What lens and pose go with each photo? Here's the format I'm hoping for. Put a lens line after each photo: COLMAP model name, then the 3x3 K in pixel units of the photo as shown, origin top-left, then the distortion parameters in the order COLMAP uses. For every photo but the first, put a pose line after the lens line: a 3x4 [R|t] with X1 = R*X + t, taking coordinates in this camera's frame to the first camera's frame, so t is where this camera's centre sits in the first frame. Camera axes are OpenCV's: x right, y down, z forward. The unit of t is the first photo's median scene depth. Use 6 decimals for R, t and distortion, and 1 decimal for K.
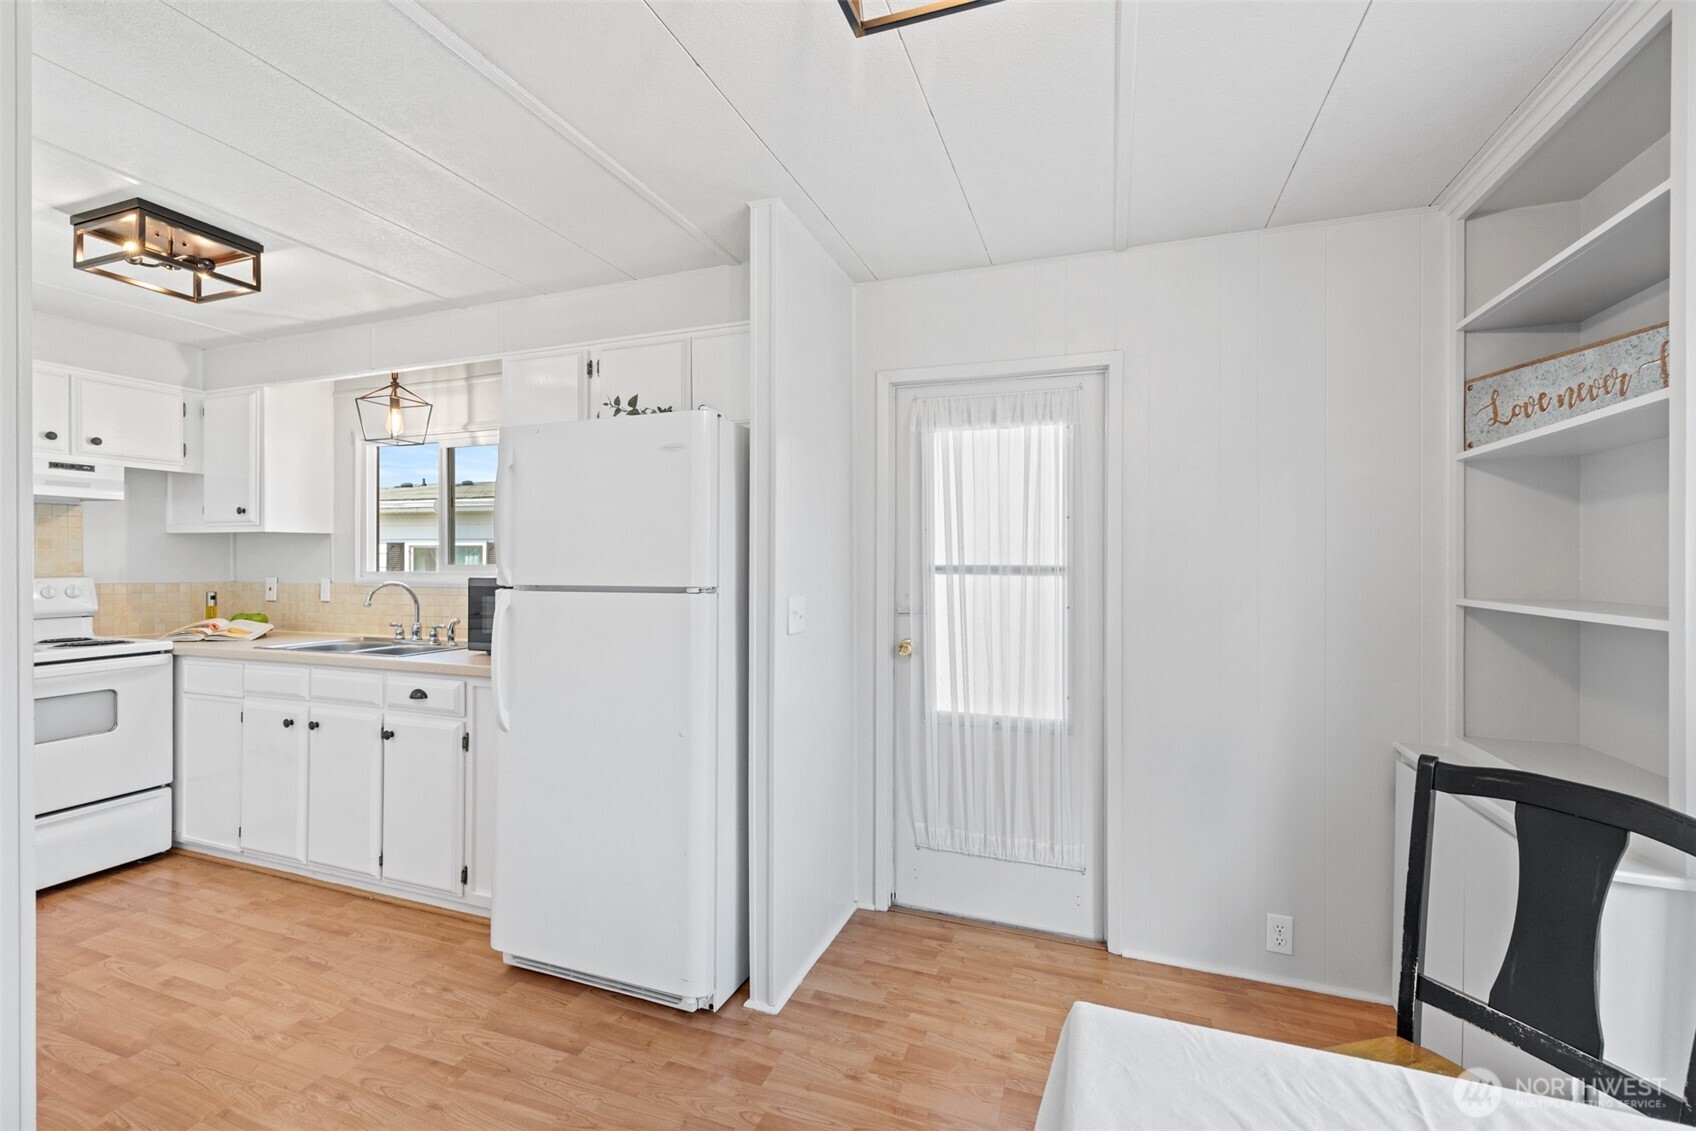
lens RADIAL K [[726.8, 0, 844.3], [0, 726.8, 559.1], [0, 0, 1]] dist [0.003385, 0.000299]
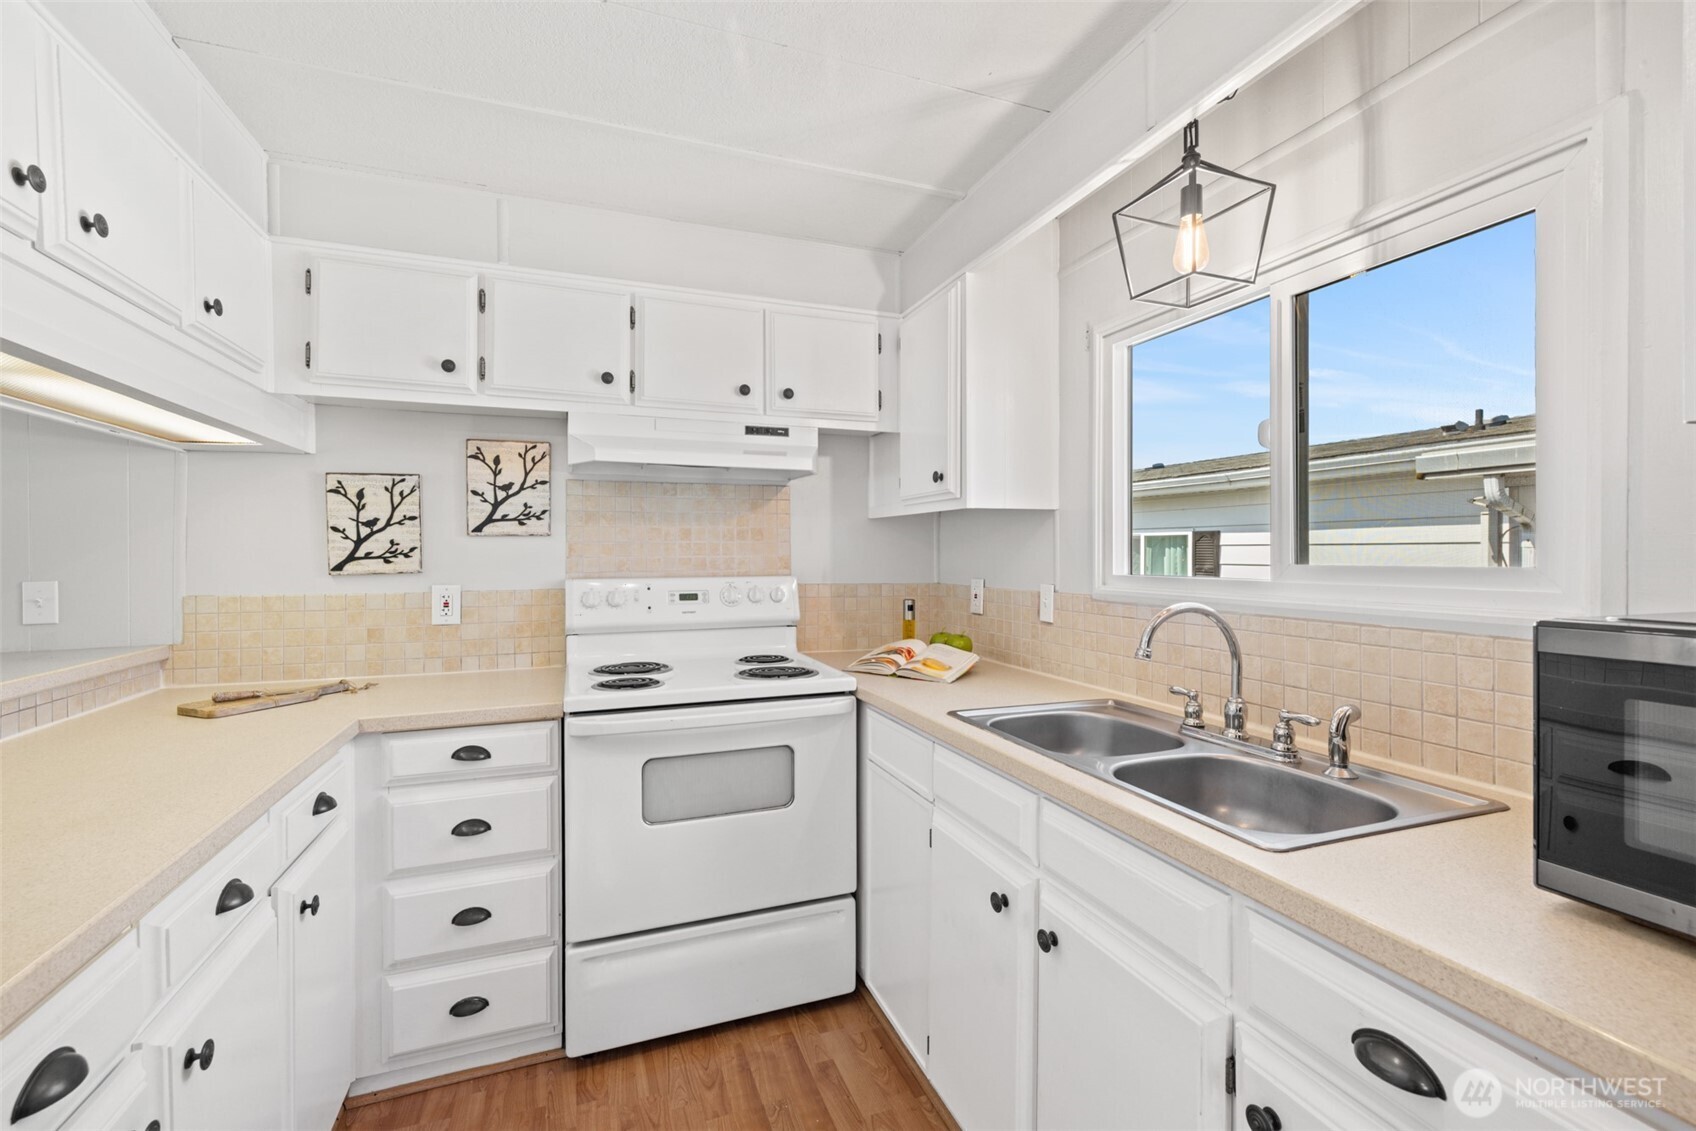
lens RADIAL K [[726.8, 0, 850.2], [0, 726.8, 560.3], [0, 0, 1]] dist [0.003385, 0.000299]
pose [[0.660350, 0.006349, -0.750931, -0.401194], [0.002932, 0.999935, 0.011032, -0.000689], [0.750952, -0.009486, 0.660289, 0.522575]]
